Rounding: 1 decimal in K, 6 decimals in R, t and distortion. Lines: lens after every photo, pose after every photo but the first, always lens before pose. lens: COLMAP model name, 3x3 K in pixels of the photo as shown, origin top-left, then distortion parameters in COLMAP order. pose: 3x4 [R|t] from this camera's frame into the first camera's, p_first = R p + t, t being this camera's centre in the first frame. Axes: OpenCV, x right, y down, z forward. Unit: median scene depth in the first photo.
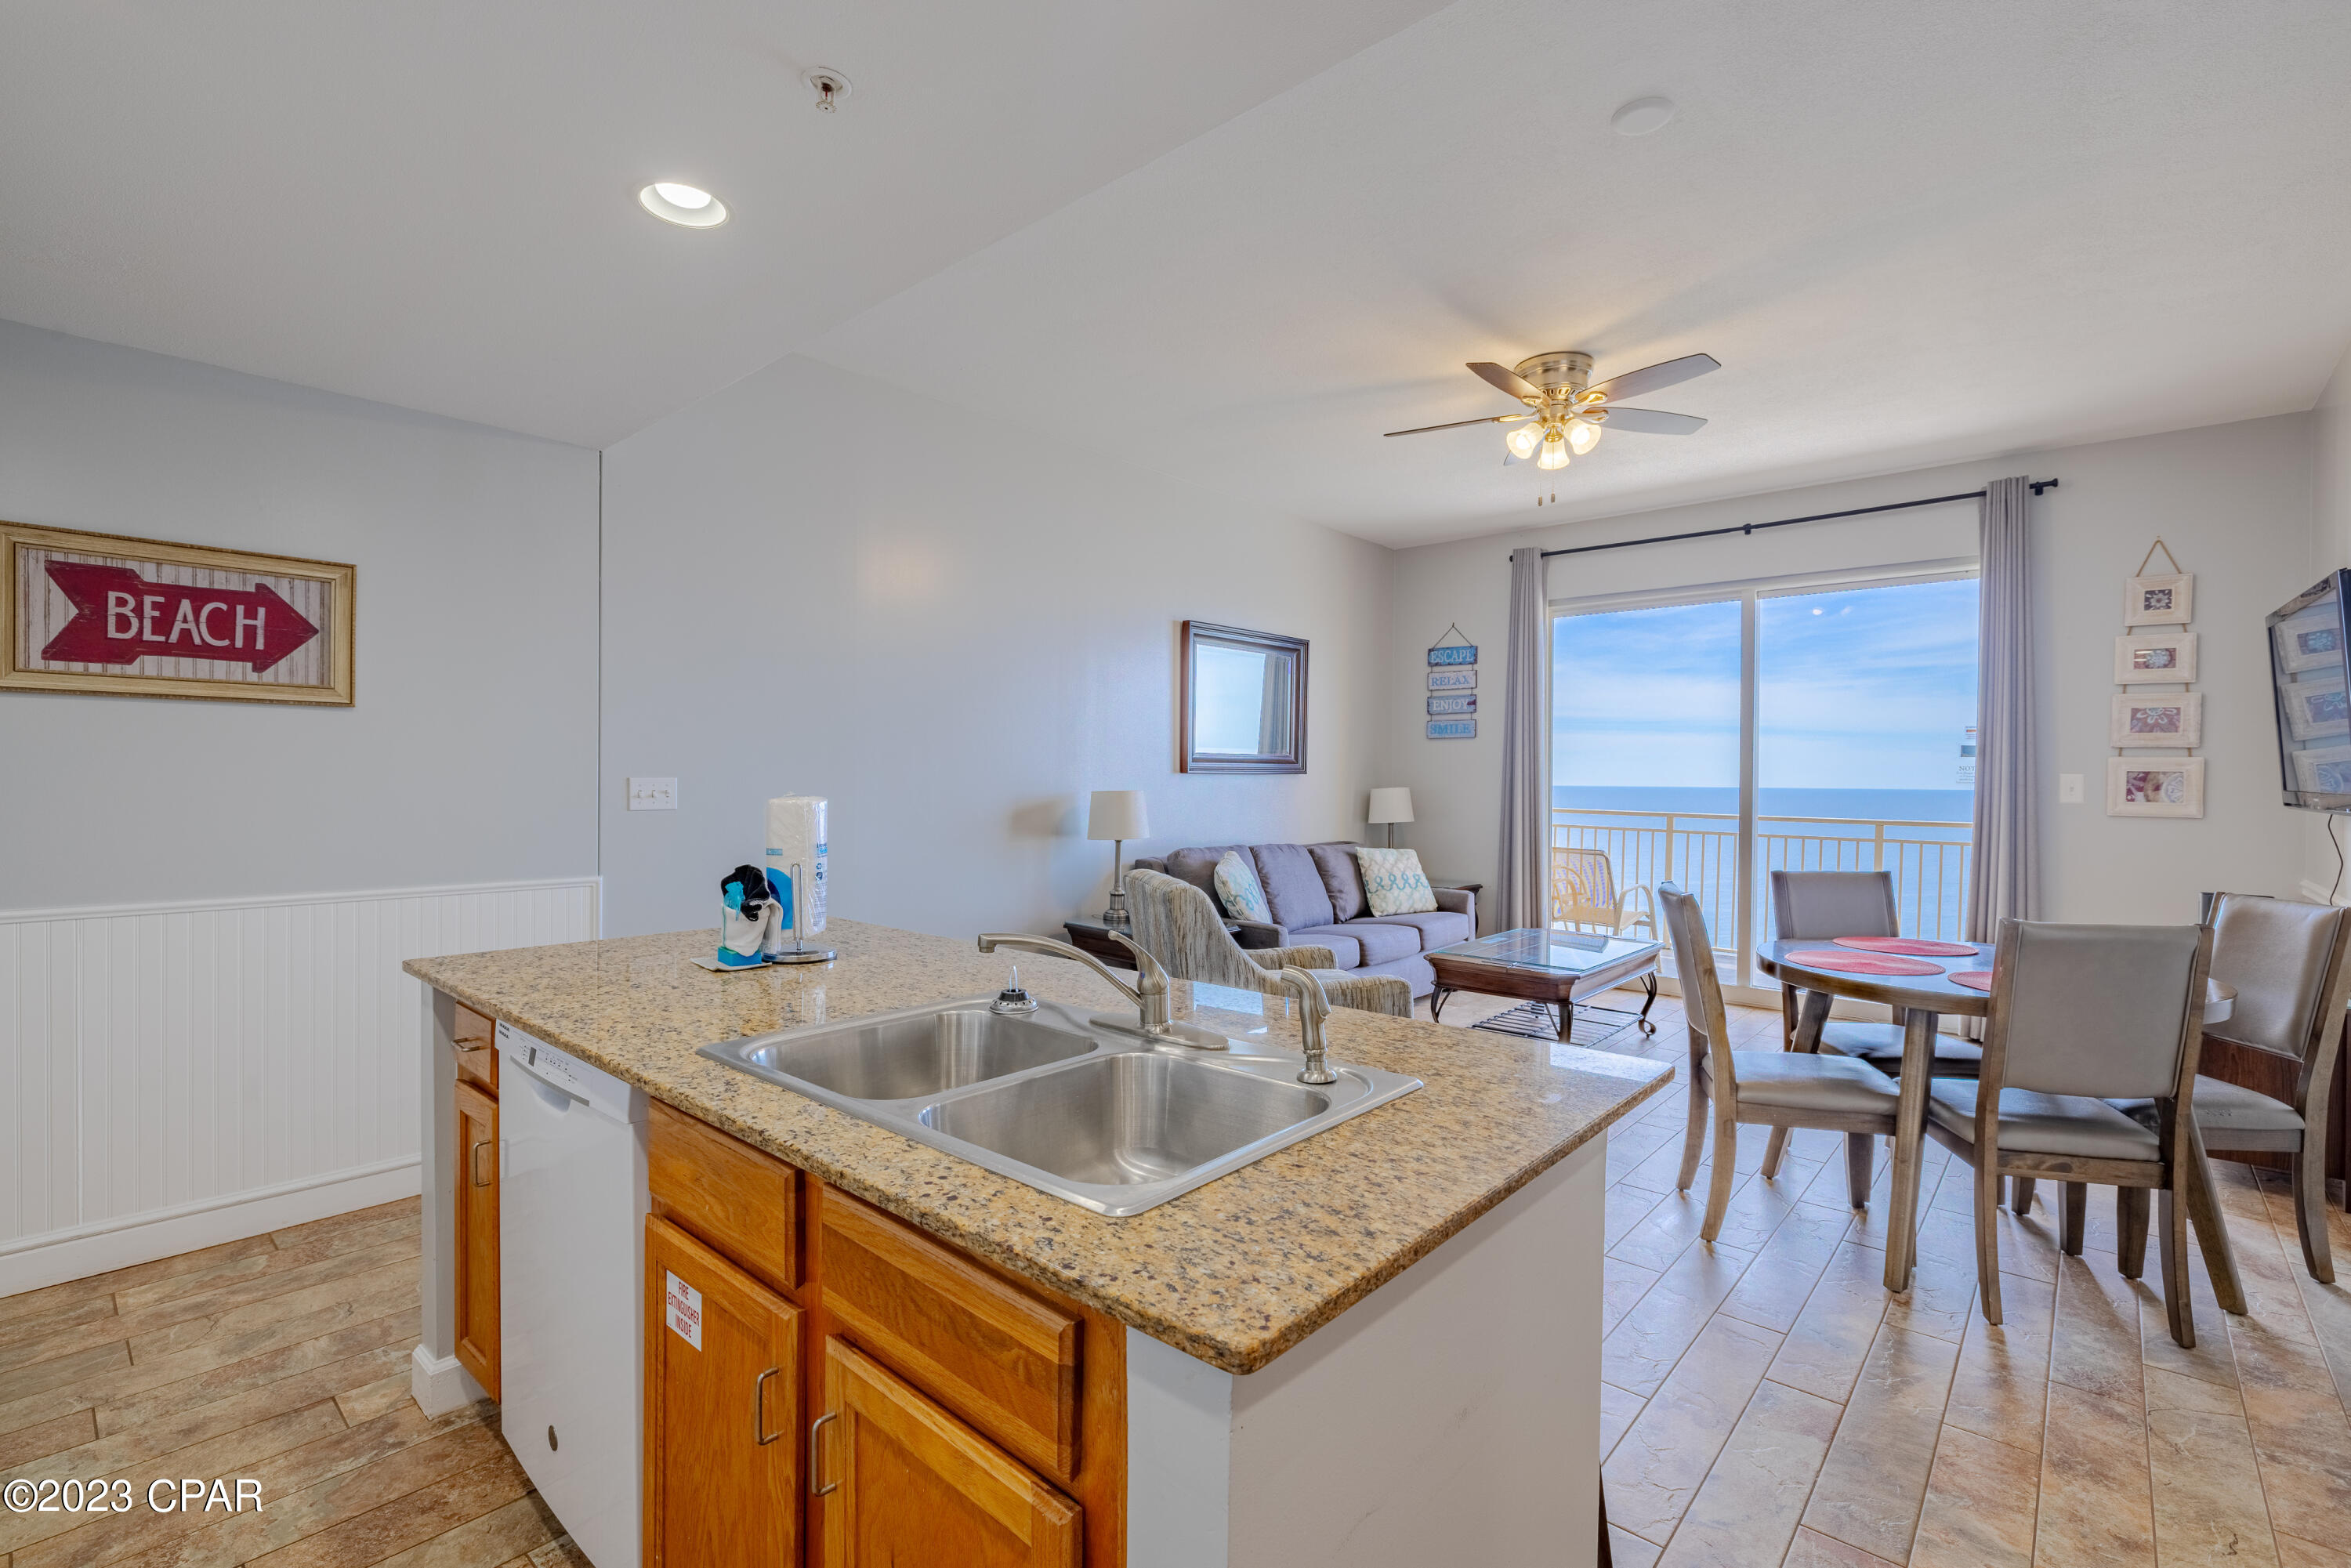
lens RADIAL K [[1048.5, 0, 1170.3], [0, 1048.5, 782.5], [0, 0, 1]] dist [-0.008174, 0.001089]
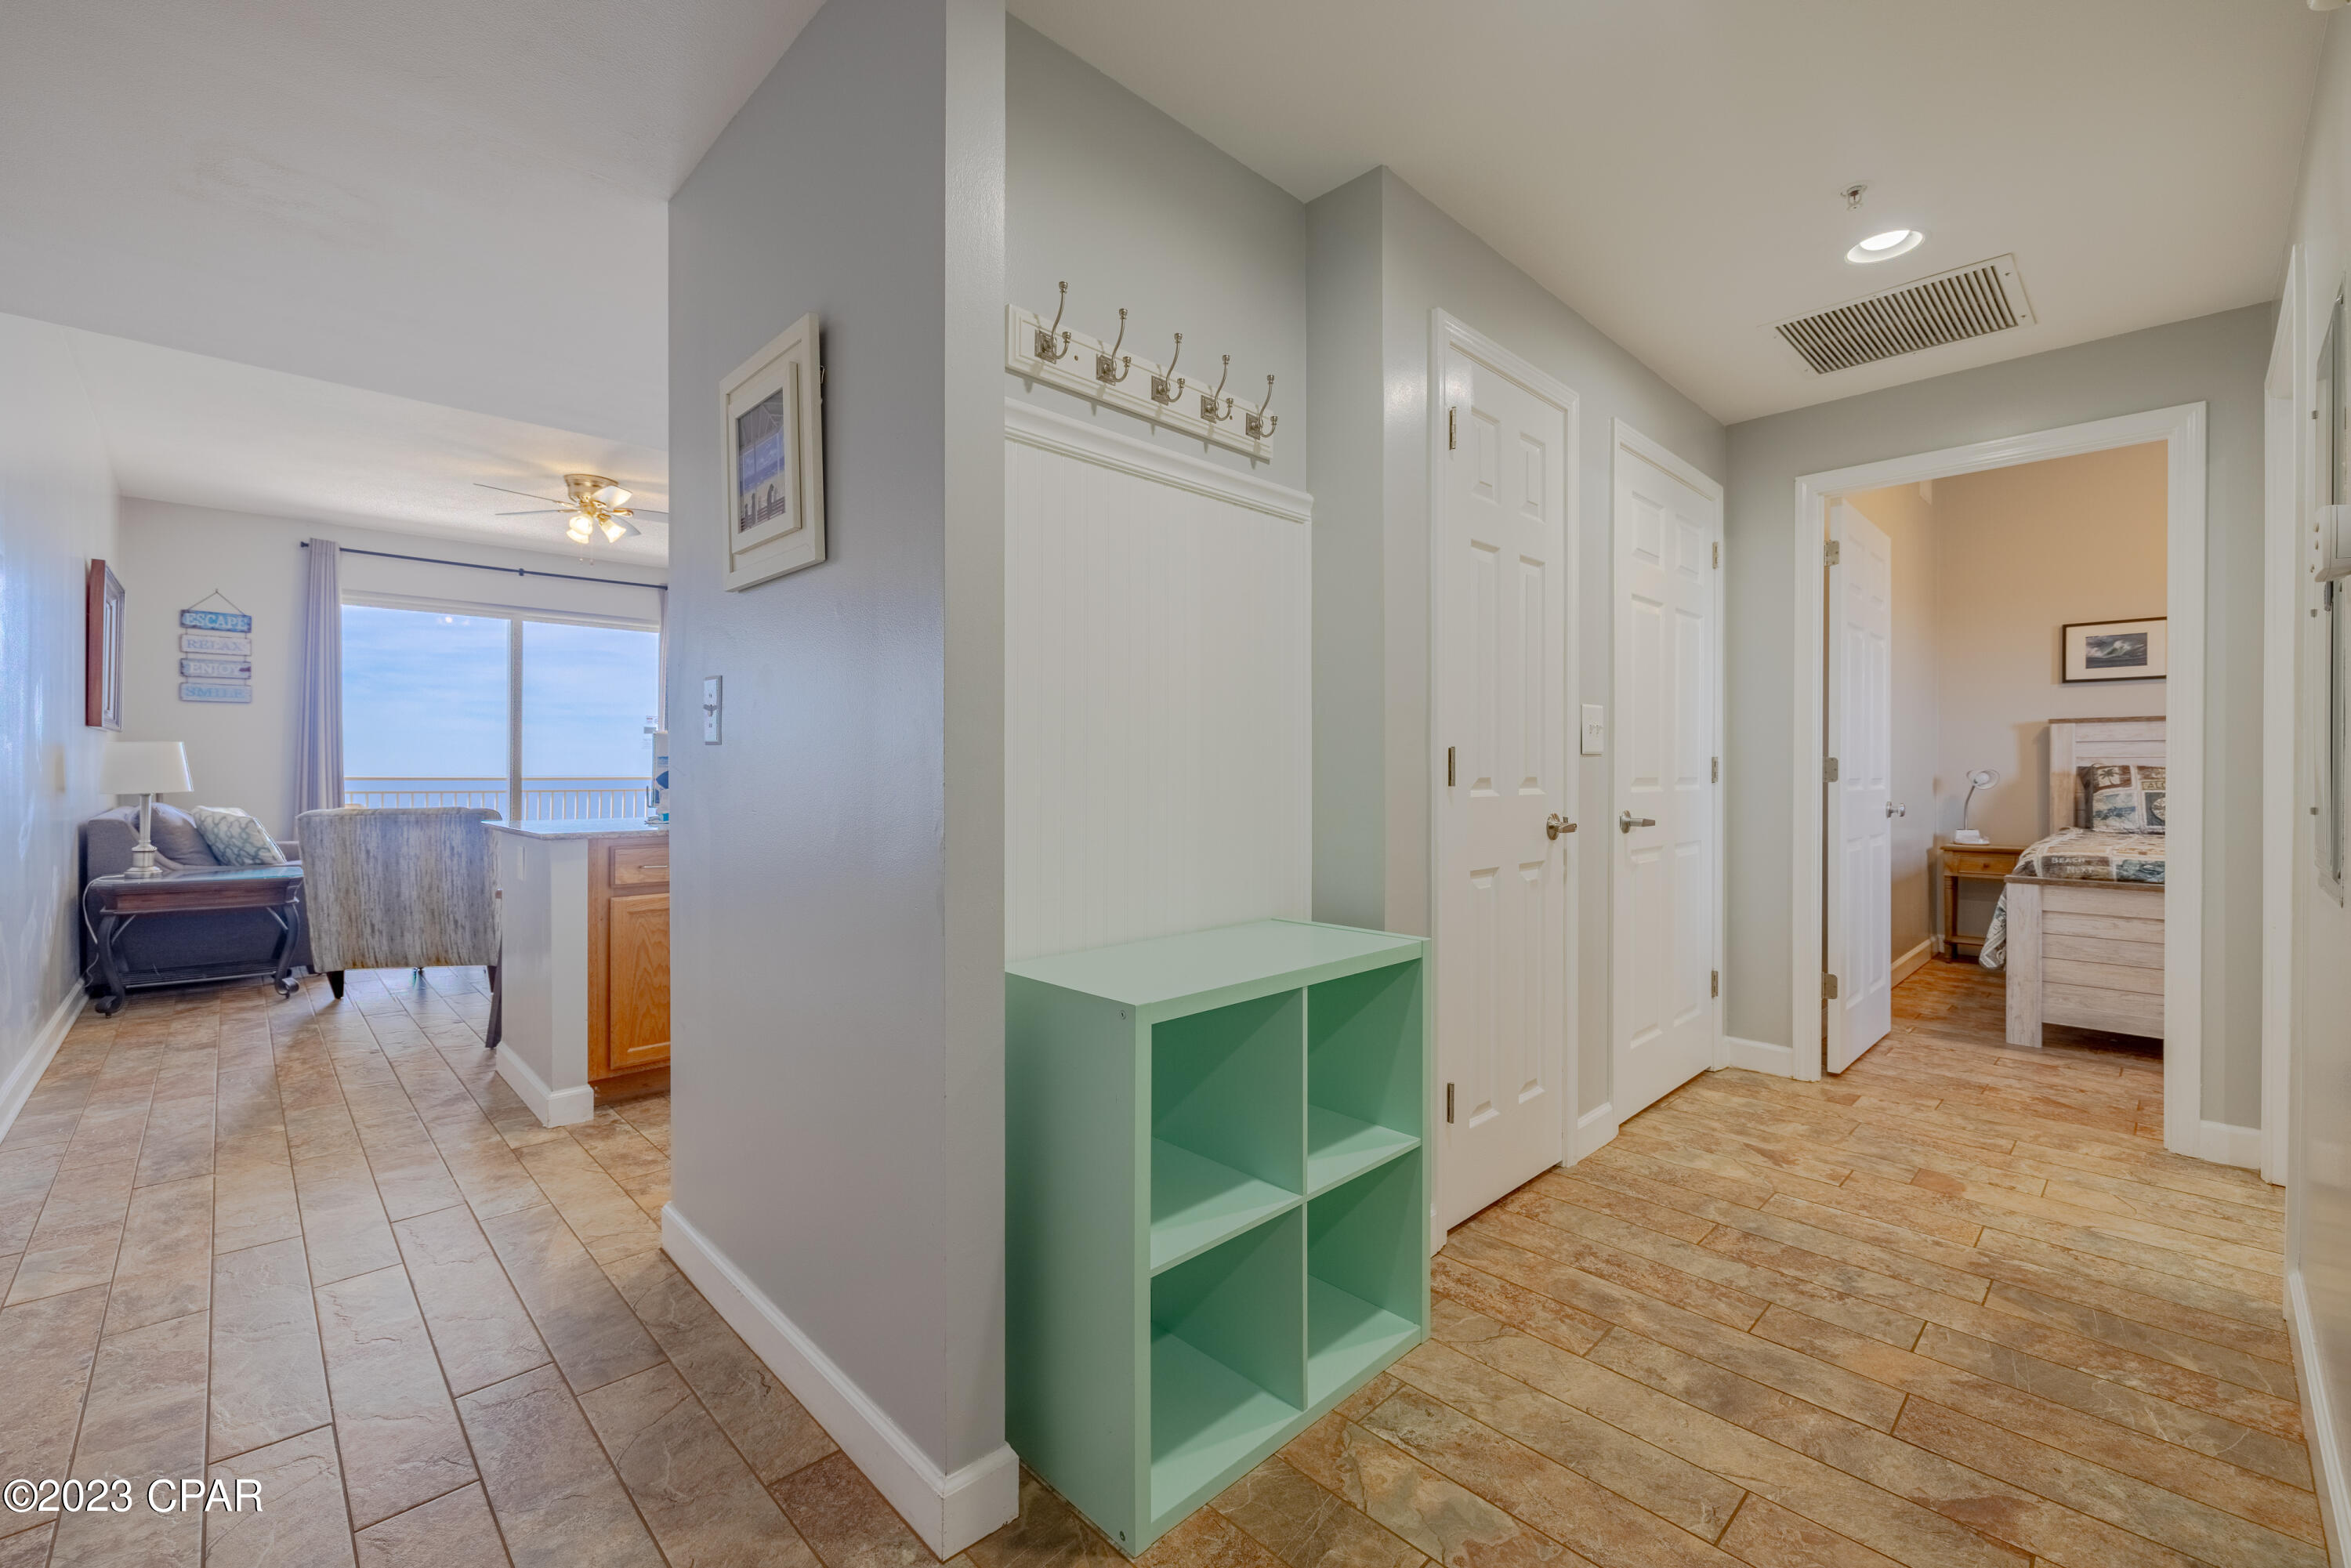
lens RADIAL K [[983.3, 0, 1159.7], [0, 983.3, 773.8], [0, 0, 1]] dist [-0.001180, -0.000552]
pose [[0.080165, -0.011219, 0.996718, -0.808580], [0.005038, 0.999928, 0.010850, 0.029207], [-0.996769, 0.004151, 0.080215, 0.008430]]
